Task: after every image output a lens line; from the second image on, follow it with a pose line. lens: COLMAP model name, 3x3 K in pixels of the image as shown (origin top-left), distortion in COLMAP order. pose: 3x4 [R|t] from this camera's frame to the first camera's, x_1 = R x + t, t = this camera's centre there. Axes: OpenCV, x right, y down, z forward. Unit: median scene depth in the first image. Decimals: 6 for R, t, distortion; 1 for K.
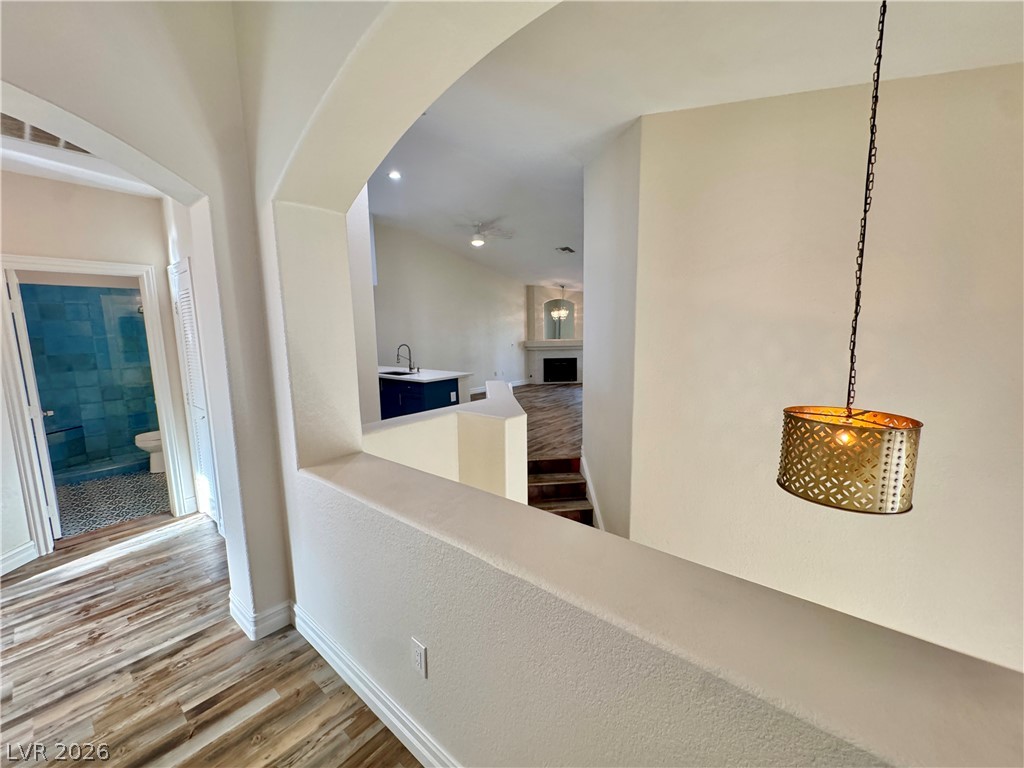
lens RADIAL K [[408.7, 0, 509.8], [0, 408.7, 382.9], [0, 0, 1]] dist [-0.001526, 0.000752]
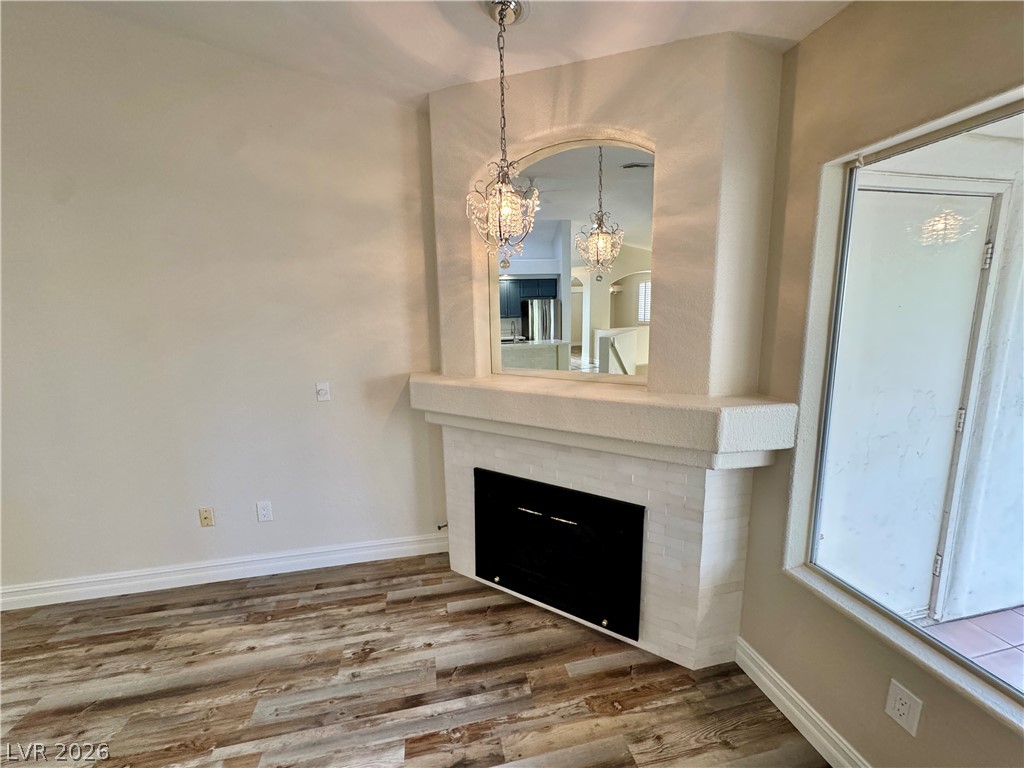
lens RADIAL K [[408.7, 0, 512.3], [0, 408.7, 382.2], [0, 0, 1]] dist [-0.001526, 0.000752]
pose [[0.796105, 0.098413, -0.597103, 0.217069], [-0.077277, 0.995143, 0.060985, -0.117338], [0.600205, -0.002408, 0.799843, 0.863057]]
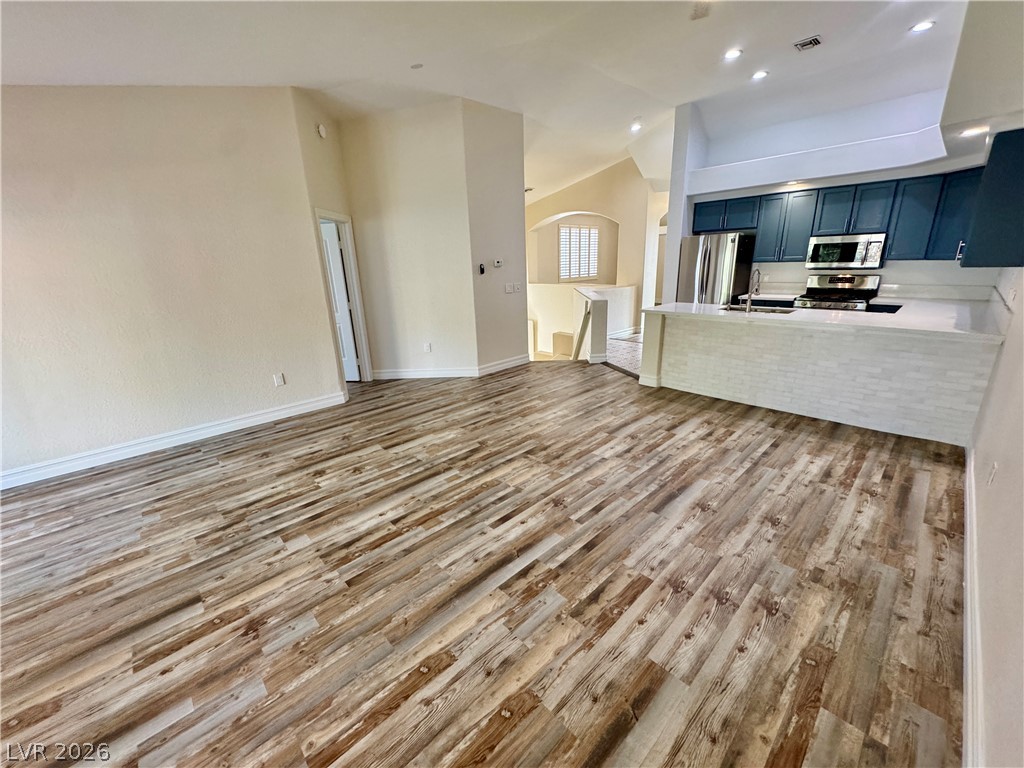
lens RADIAL K [[408.7, 0, 512.6], [0, 408.7, 384.0], [0, 0, 1]] dist [-0.001526, 0.000752]
pose [[-0.992947, 0.018381, 0.117127, 0.036257], [0.065379, 0.909019, 0.411595, -0.125709], [-0.098905, 0.416350, -0.903809, 0.965264]]
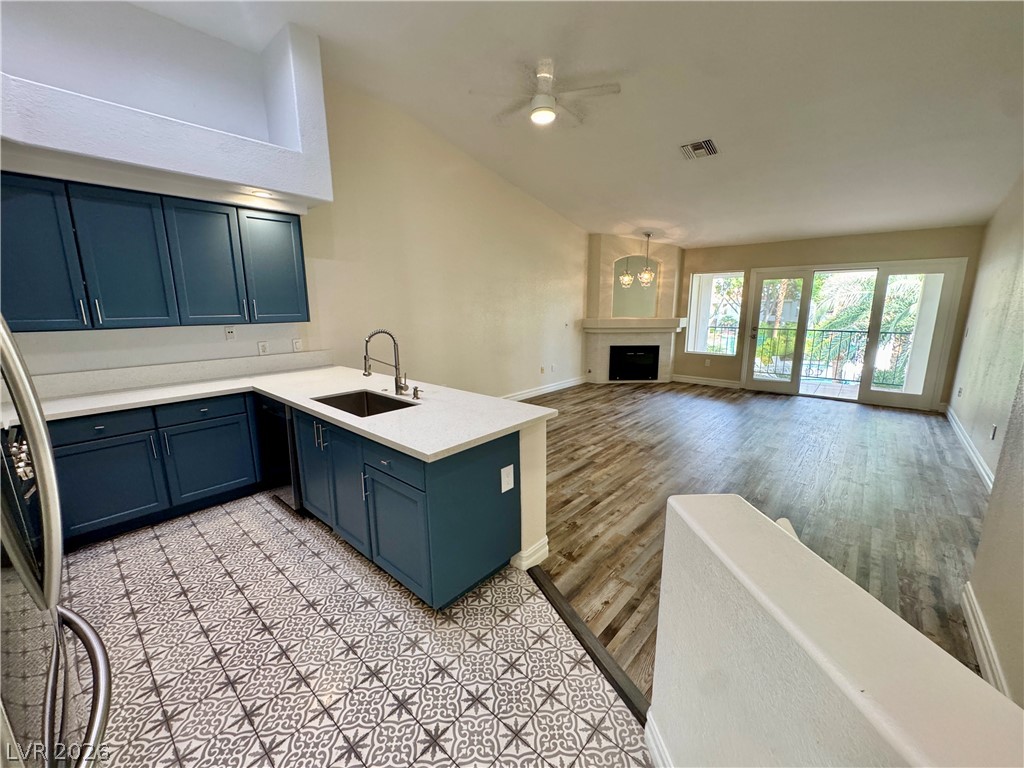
lens RADIAL K [[408.7, 0, 512.5], [0, 408.7, 381.7], [0, 0, 1]] dist [-0.001526, 0.000752]
pose [[0.999714, 0.016547, -0.017289, -0.066194], [-0.015487, 0.998092, 0.059766, -0.038920], [0.018245, -0.059481, 0.998063, 0.328818]]
